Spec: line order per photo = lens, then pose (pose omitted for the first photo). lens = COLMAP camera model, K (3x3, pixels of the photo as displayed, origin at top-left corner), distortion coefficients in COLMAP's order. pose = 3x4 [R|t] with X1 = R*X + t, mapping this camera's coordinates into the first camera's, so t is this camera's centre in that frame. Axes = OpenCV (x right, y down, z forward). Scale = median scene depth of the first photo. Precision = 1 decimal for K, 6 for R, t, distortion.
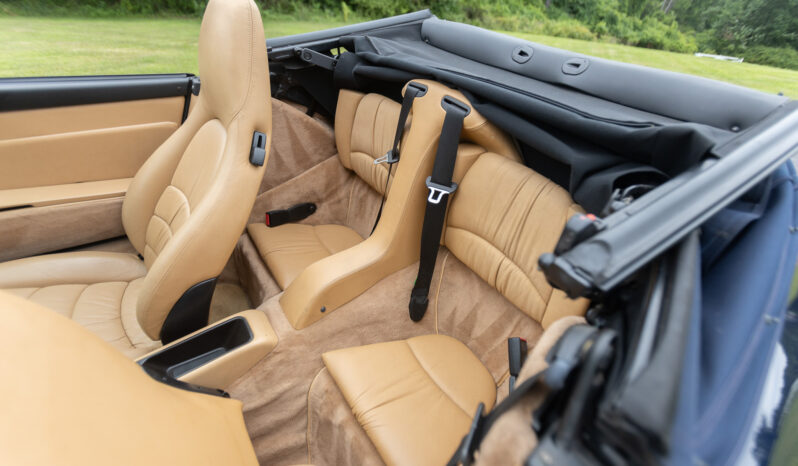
lens RADIAL K [[388.2, 0, 398.6], [0, 388.2, 229.8], [0, 0, 1]] dist [-0.001629, 0.000182]
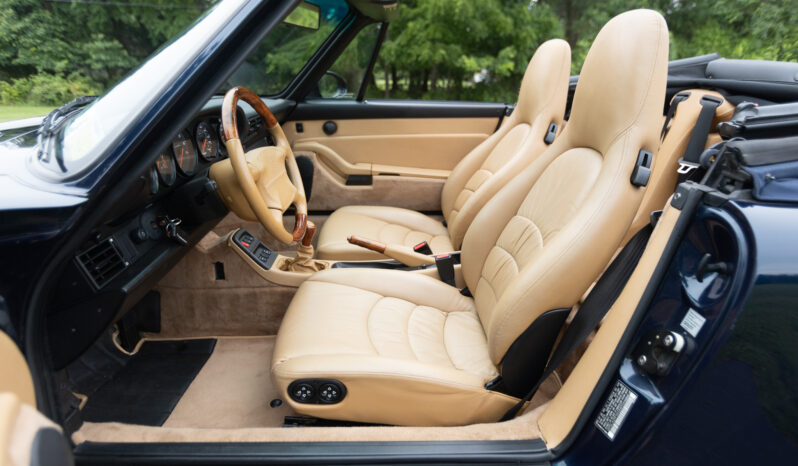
lens RADIAL K [[462.2, 0, 395.8], [0, 462.2, 229.7], [0, 0, 1]] dist [0.009381, 0.000860]
pose [[0.828118, 0.126471, -0.546101, 0.136467], [-0.256957, 0.951478, -0.169302, 0.491908], [0.498191, 0.280527, 0.820433, -0.543030]]
